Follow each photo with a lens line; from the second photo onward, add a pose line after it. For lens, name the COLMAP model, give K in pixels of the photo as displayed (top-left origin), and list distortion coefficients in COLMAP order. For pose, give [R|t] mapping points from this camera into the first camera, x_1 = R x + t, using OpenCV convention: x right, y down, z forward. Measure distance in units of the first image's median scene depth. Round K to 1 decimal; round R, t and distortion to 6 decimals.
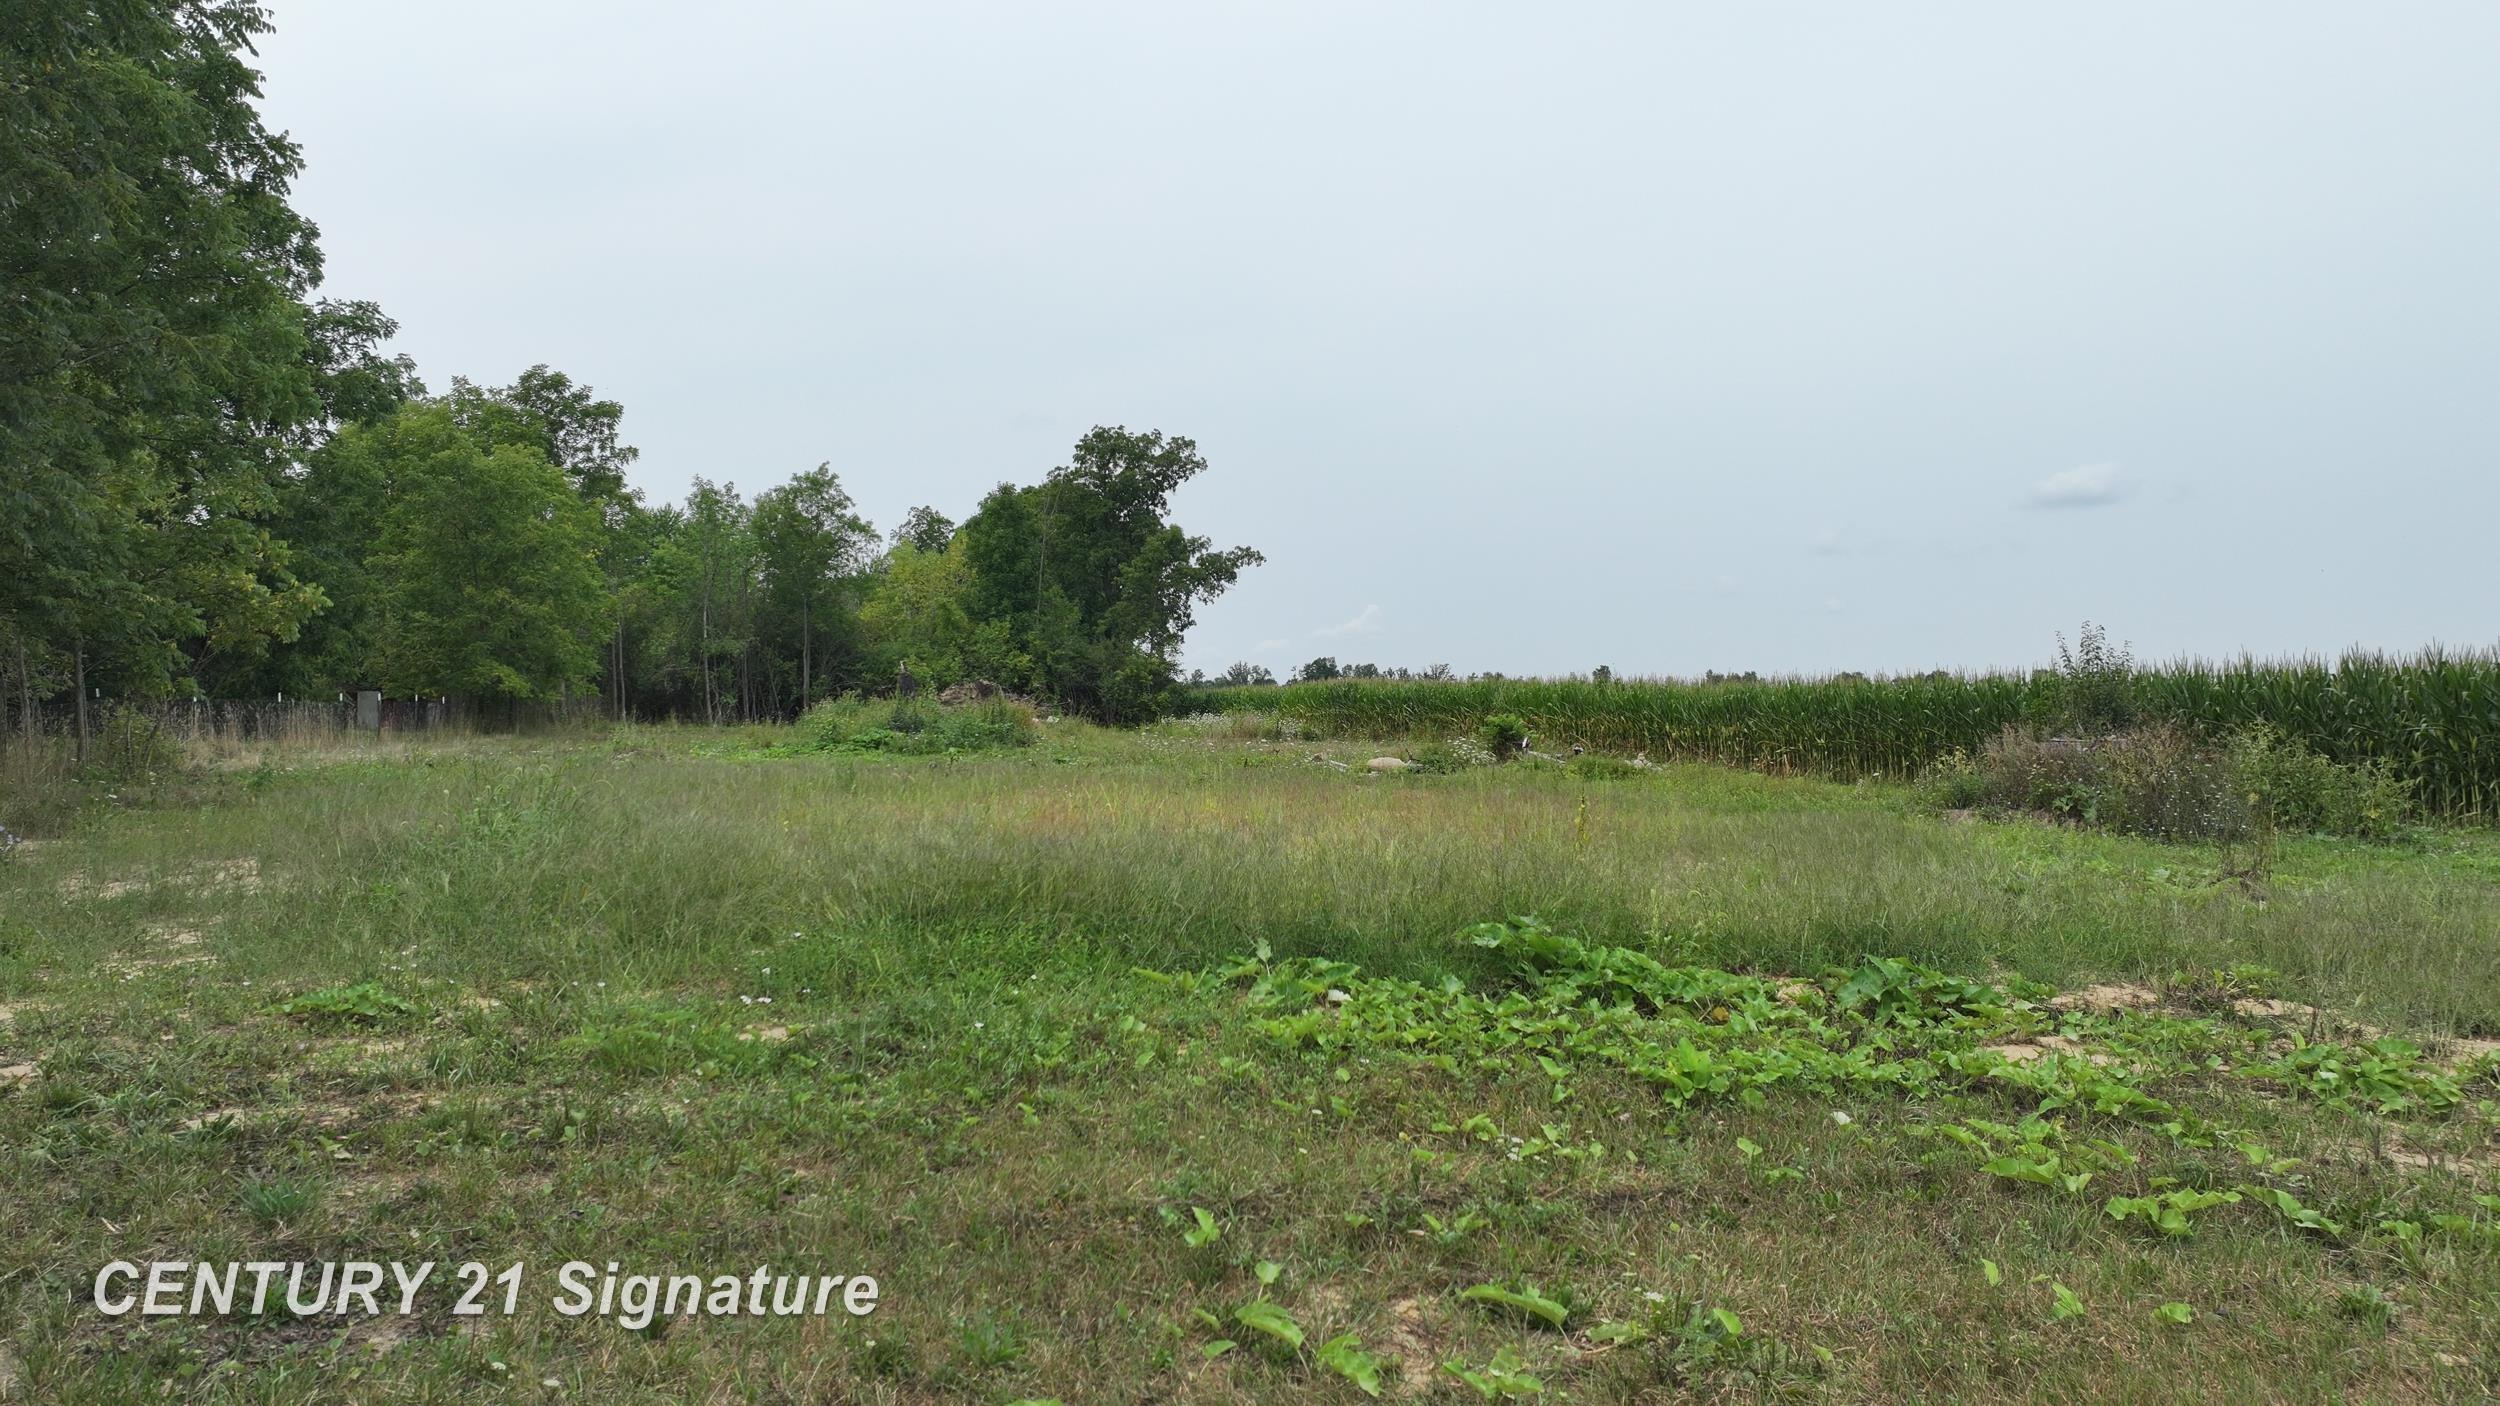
lens RADIAL K [[1742.1, 0, 1250.7], [0, 1742.1, 697.8], [0, 0, 1]] dist [0.007009, 0.000019]
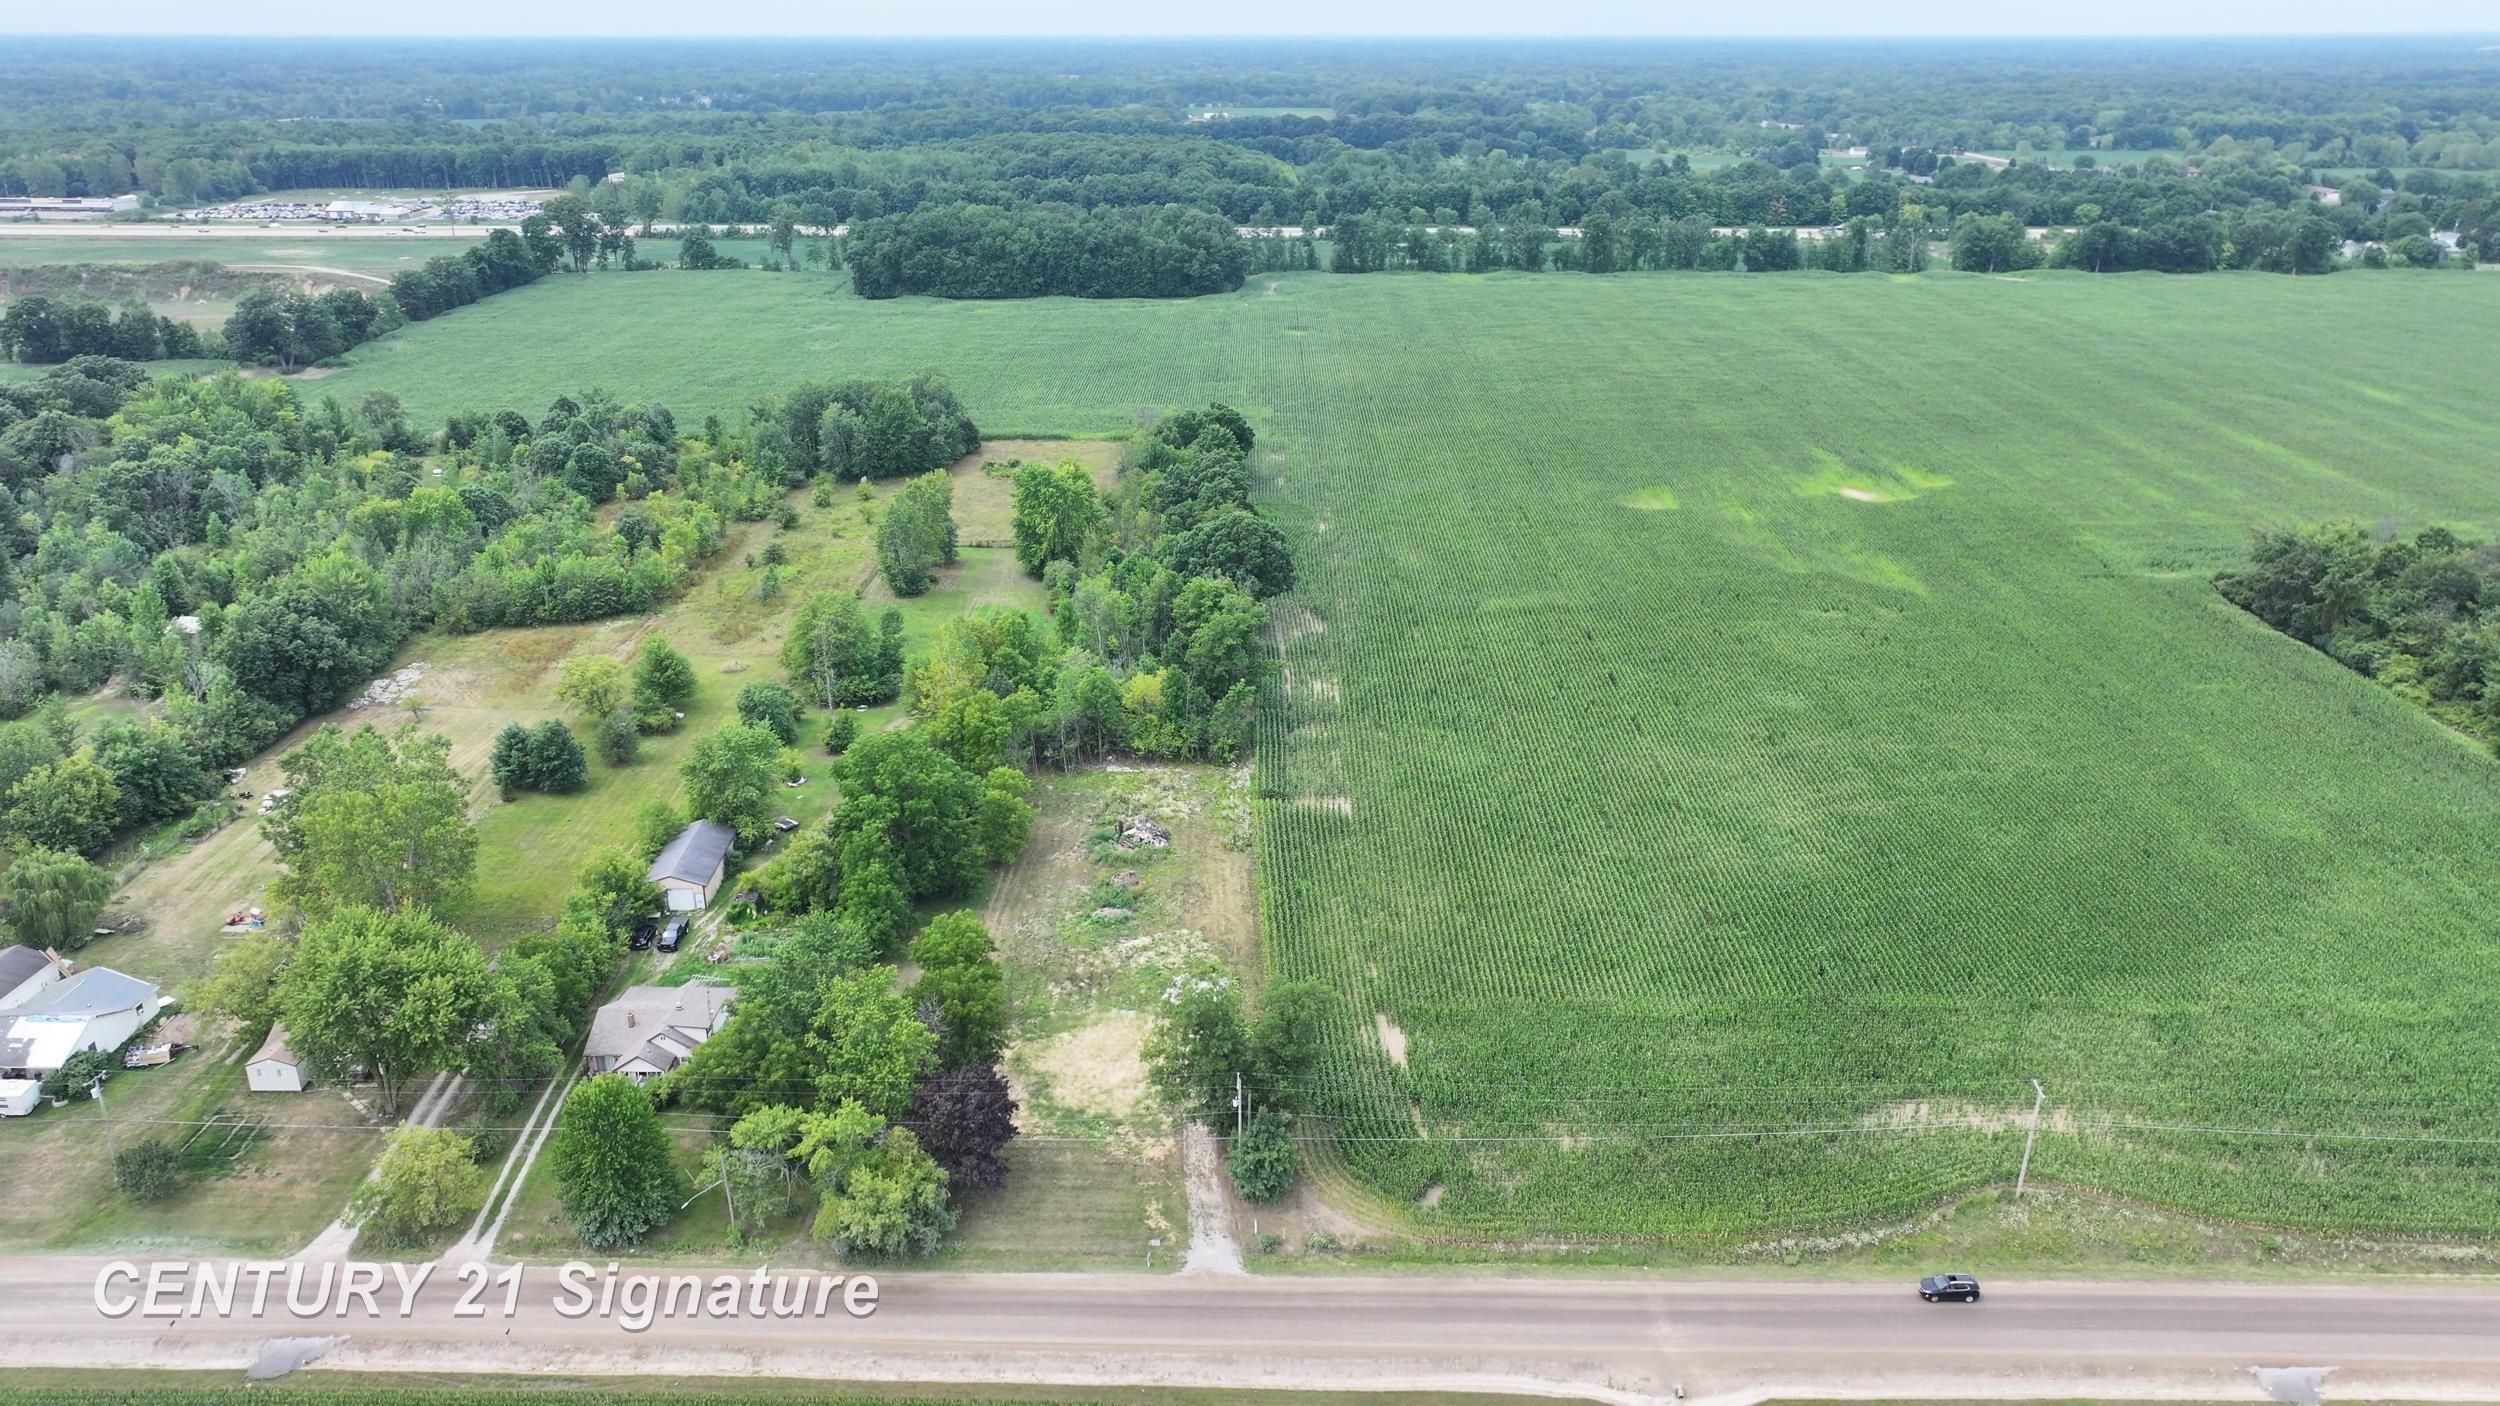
lens RADIAL K [[1742.1, 0, 1246.6], [0, 1742.1, 703.9], [0, 0, 1]] dist [0.007009, 0.000019]
pose [[0.975643, 0.071700, -0.207314, 0.543224], [0.011830, 0.926502, 0.376103, -1.130748], [0.219044, -0.369395, 0.903087, -1.418569]]
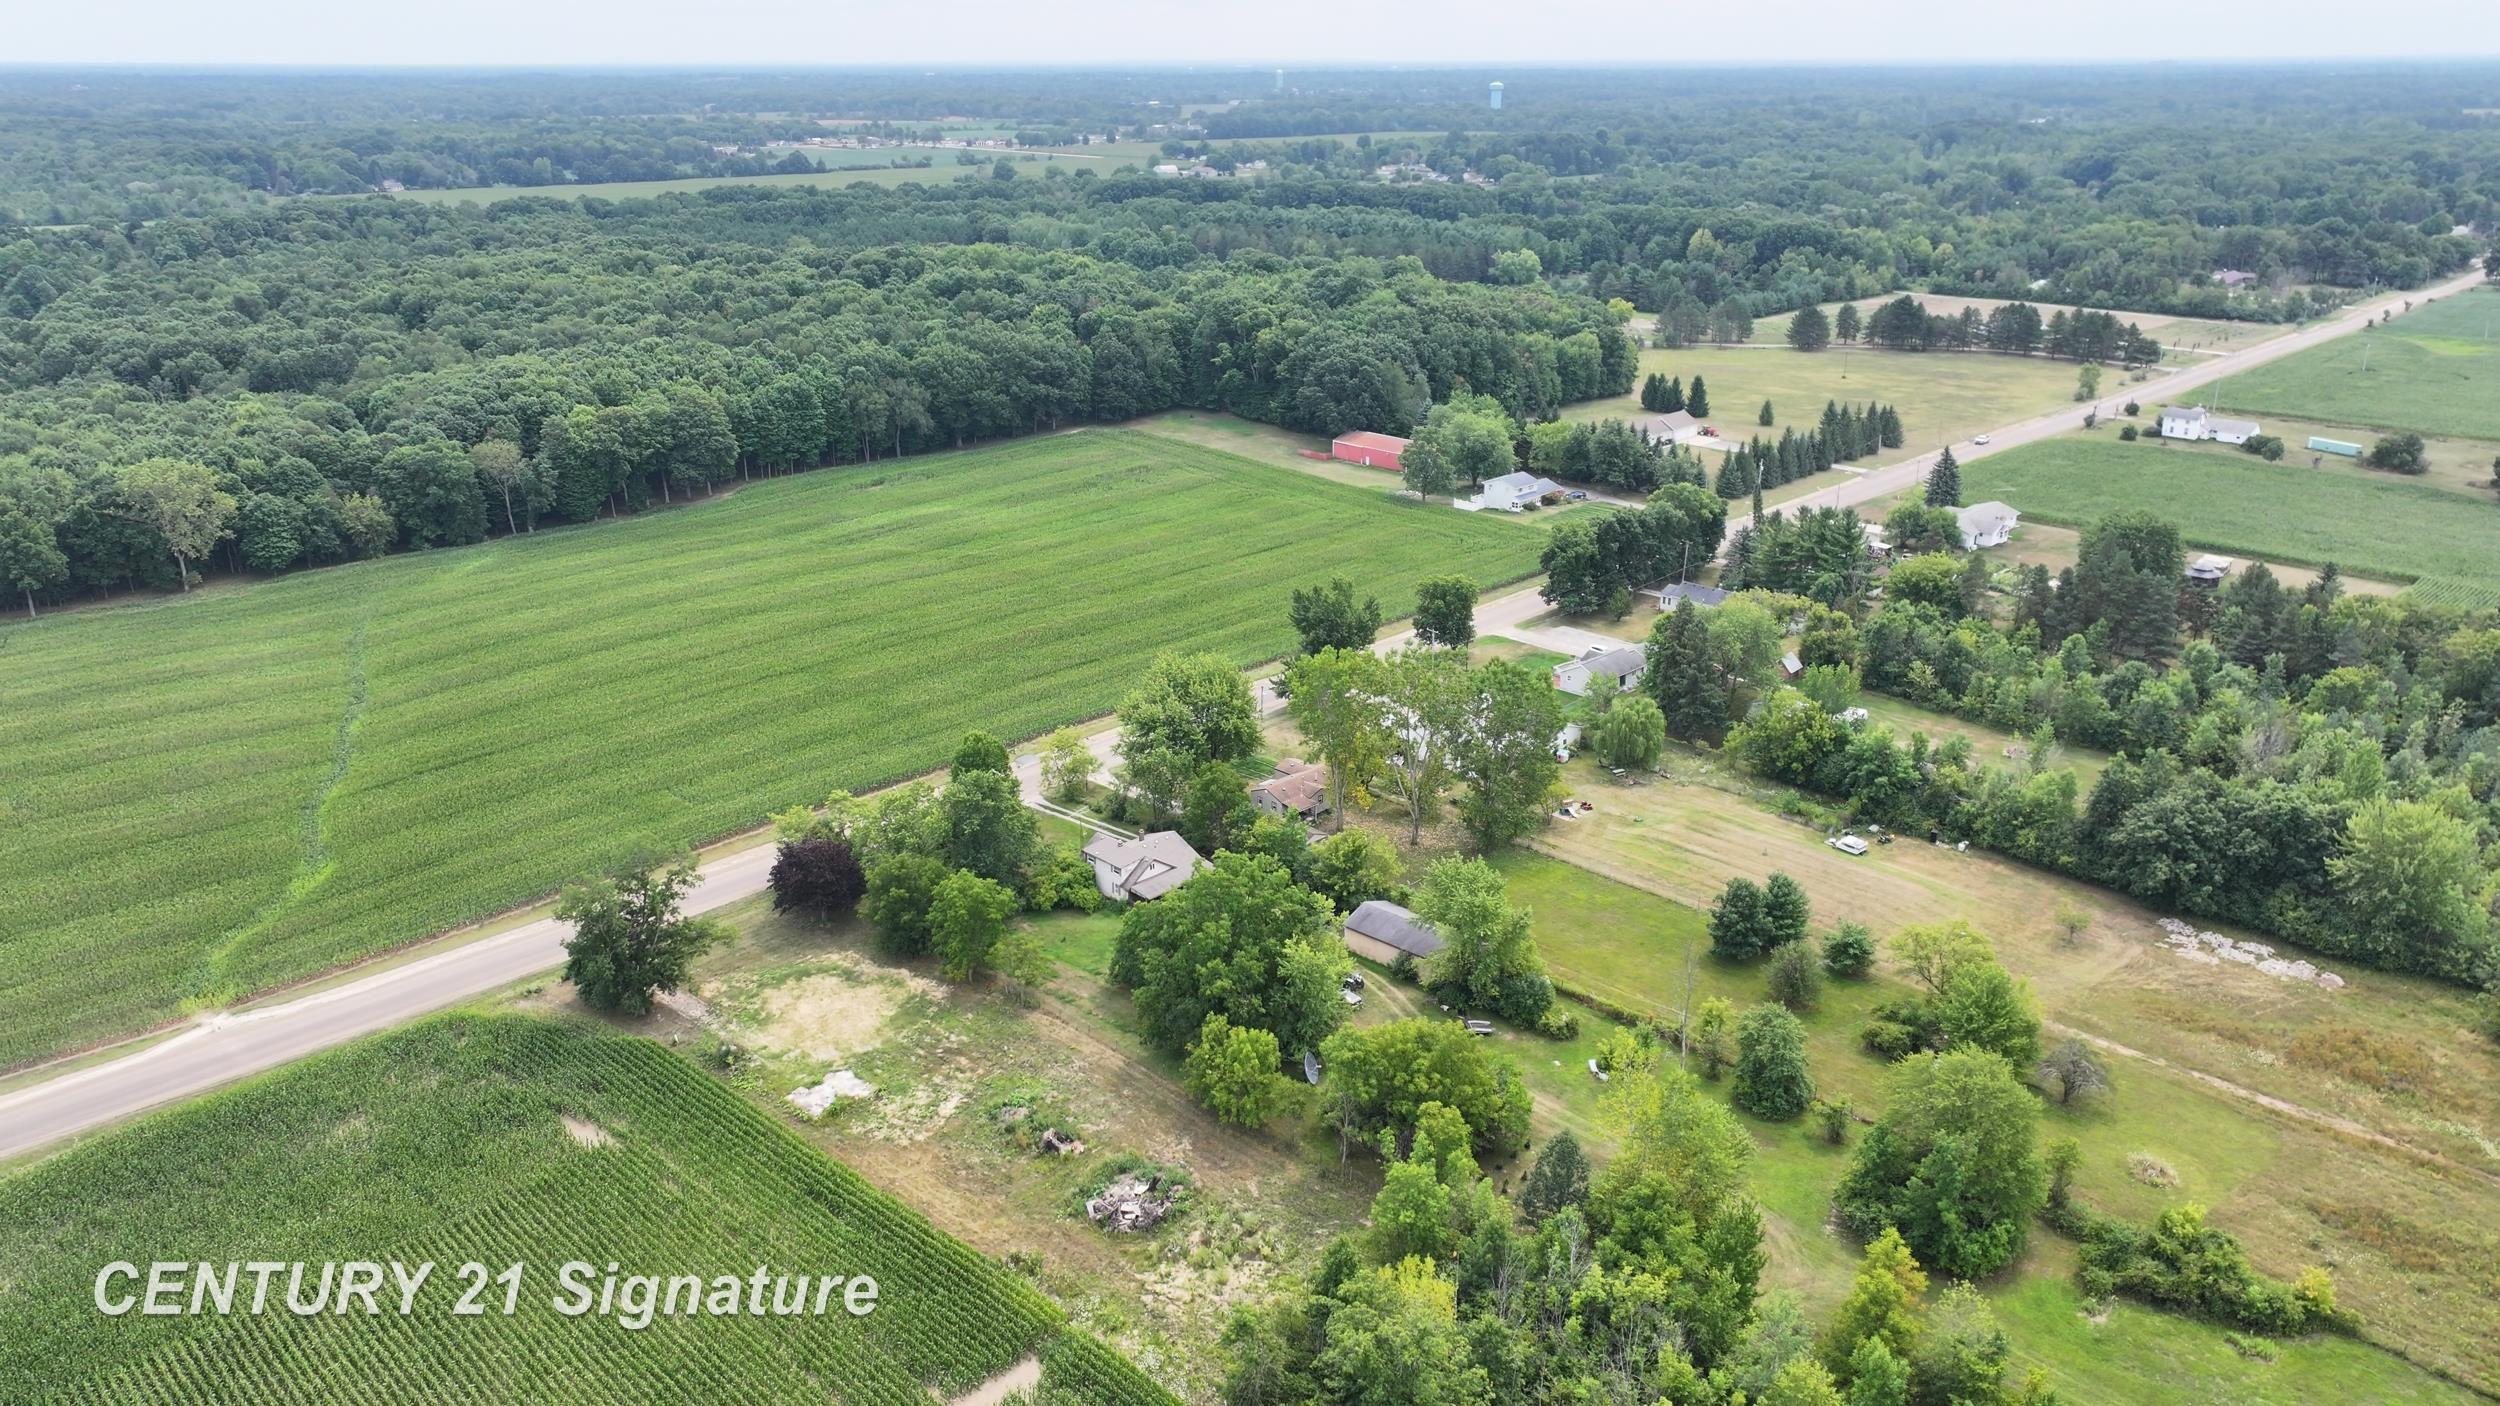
lens RADIAL K [[1742.1, 0, 1245.8], [0, 1742.1, 691.7], [0, 0, 1]] dist [0.007009, 0.000019]
pose [[-0.839304, 0.180061, -0.512978, 0.603563], [0.004547, 0.945853, 0.324564, -1.072860], [0.543643, 0.270075, -0.794677, 2.143739]]
